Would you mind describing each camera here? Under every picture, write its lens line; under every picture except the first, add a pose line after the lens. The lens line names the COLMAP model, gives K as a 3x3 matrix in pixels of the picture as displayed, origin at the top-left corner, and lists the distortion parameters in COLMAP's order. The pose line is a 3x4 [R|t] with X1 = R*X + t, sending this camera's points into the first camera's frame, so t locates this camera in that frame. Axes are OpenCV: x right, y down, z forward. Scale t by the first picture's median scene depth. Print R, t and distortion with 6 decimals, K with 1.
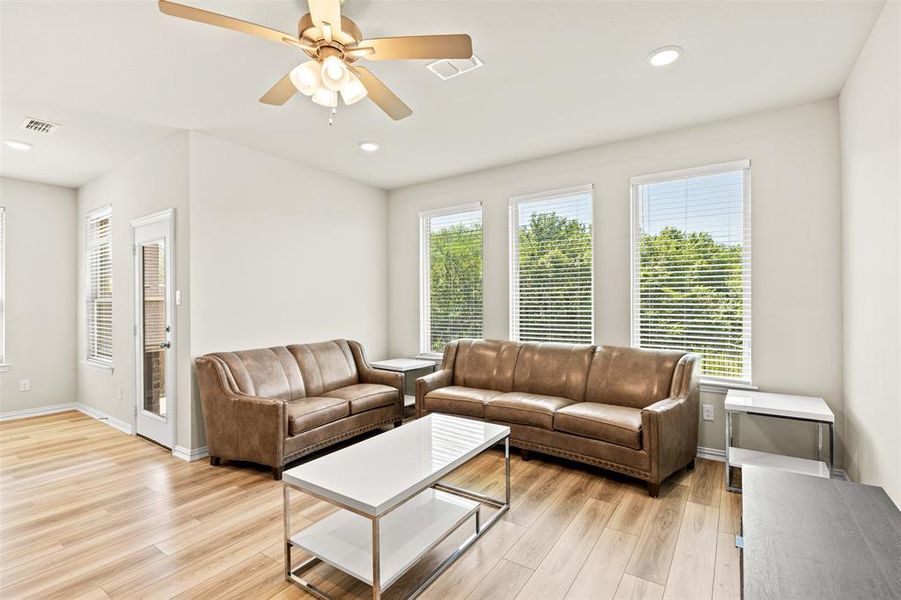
lens RADIAL K [[418.8, 0, 450.5], [0, 418.8, 300.0], [0, 0, 1]] dist [-0.001723, -0.001022]
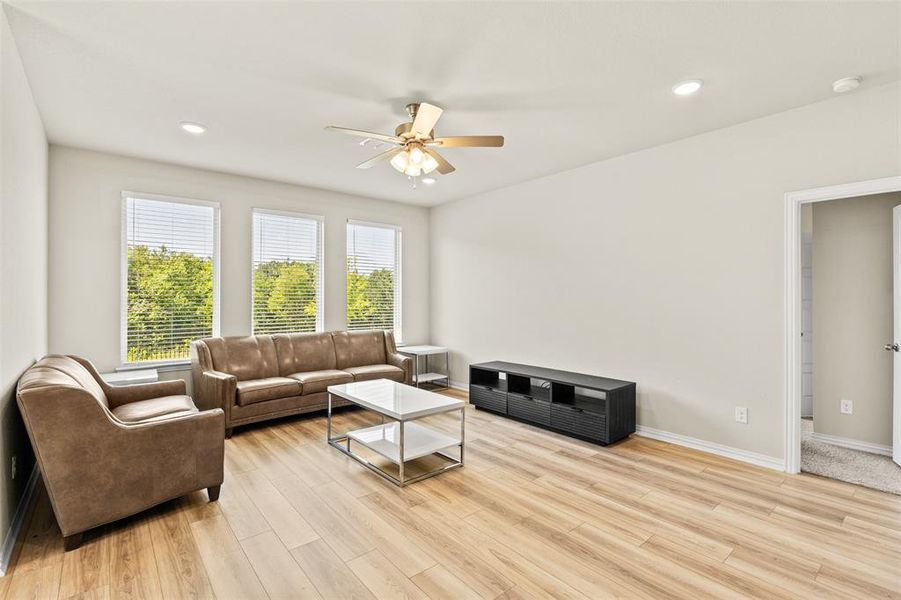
lens RADIAL K [[418.7, 0, 453.6], [0, 418.7, 288.8], [0, 0, 1]] dist [-0.002132, -0.000060]
pose [[0.272183, 0.028442, 0.961825, -1.103527], [-0.002098, 0.999578, -0.028965, 0.005936], [-0.962243, 0.005866, 0.272128, 0.259984]]
